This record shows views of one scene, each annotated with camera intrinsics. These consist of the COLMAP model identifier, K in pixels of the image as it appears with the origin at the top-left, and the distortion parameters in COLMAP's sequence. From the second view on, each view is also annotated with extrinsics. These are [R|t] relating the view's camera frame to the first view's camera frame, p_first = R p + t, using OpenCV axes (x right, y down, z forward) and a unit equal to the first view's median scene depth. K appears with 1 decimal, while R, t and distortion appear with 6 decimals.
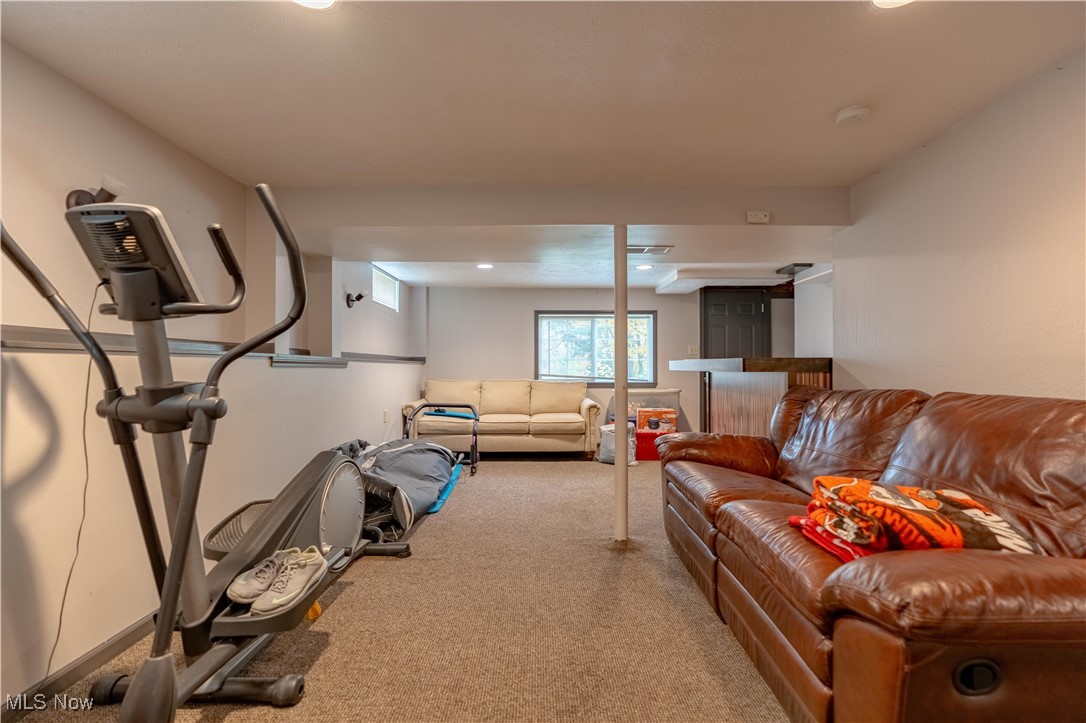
lens RADIAL K [[489.3, 0, 543.0], [0, 489.3, 361.5], [0, 0, 1]] dist [-0.009396, 0.005615]
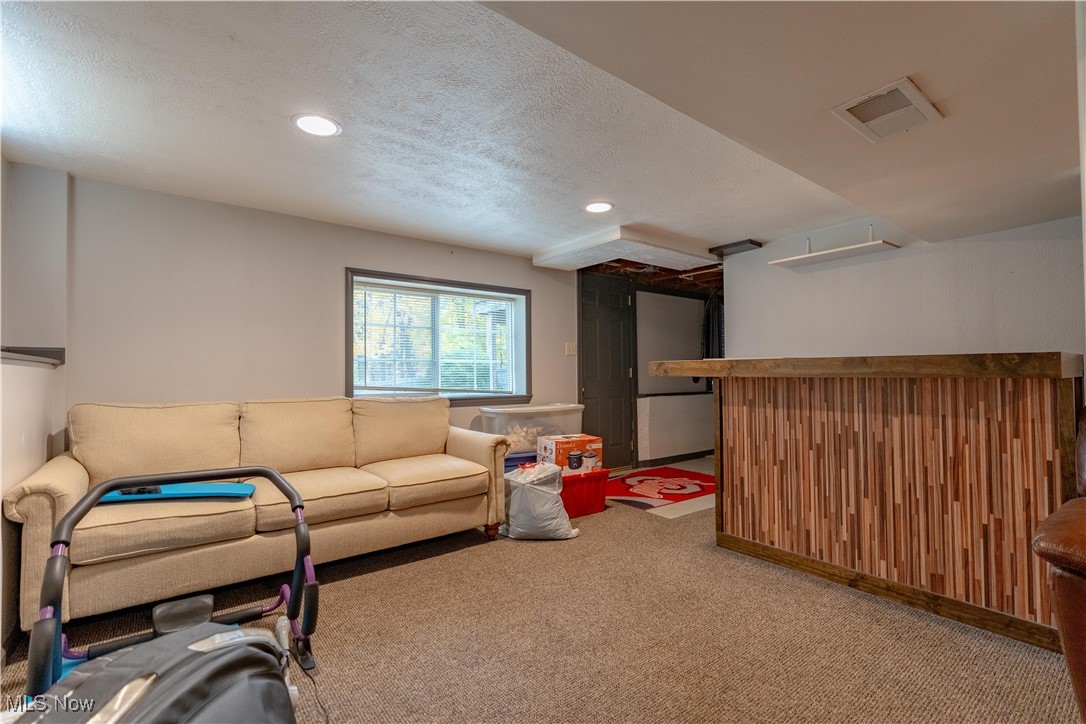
lens RADIAL K [[480.0, 0, 531.7], [0, 480.0, 363.1], [0, 0, 1]] dist [-0.009857, 0.004519]
pose [[0.792376, 0.010768, 0.609938, -0.377781], [-0.002247, 0.999889, -0.014733, 0.016830], [-0.610028, 0.010303, 0.792313, 0.993300]]
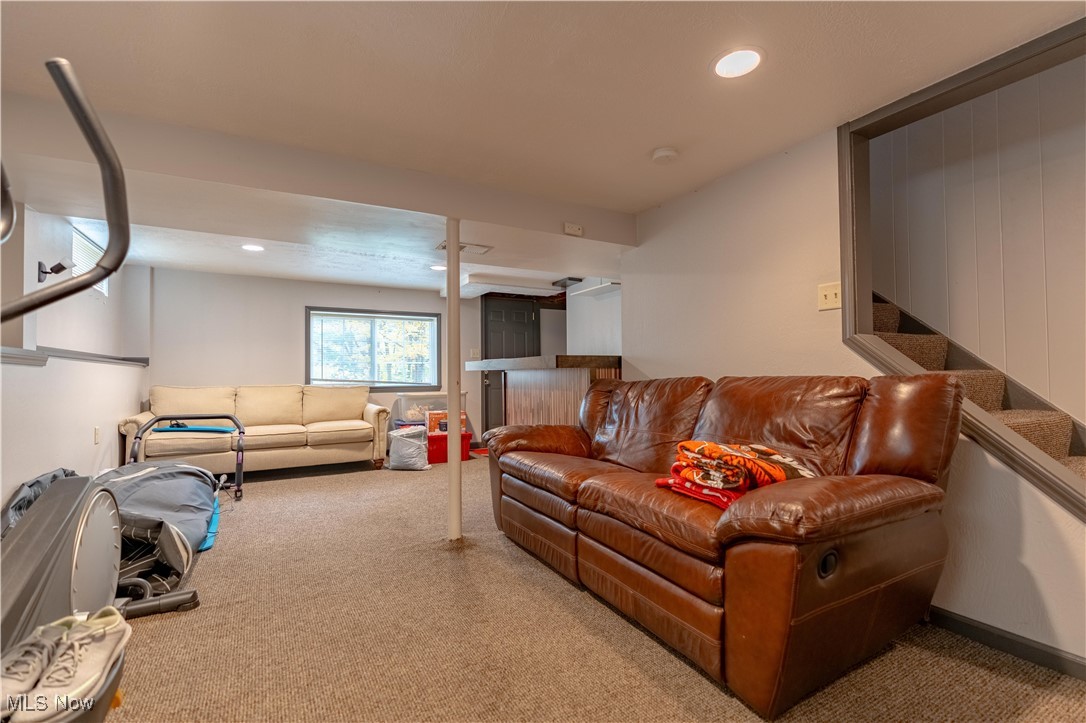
lens RADIAL K [[489.3, 0, 543.0], [0, 489.3, 361.5], [0, 0, 1]] dist [-0.009396, 0.005615]
pose [[0.869068, 0.006199, 0.494654, -0.172430], [0.003680, 0.999813, -0.018995, 0.029565], [-0.494679, 0.018328, 0.868882, 0.057875]]
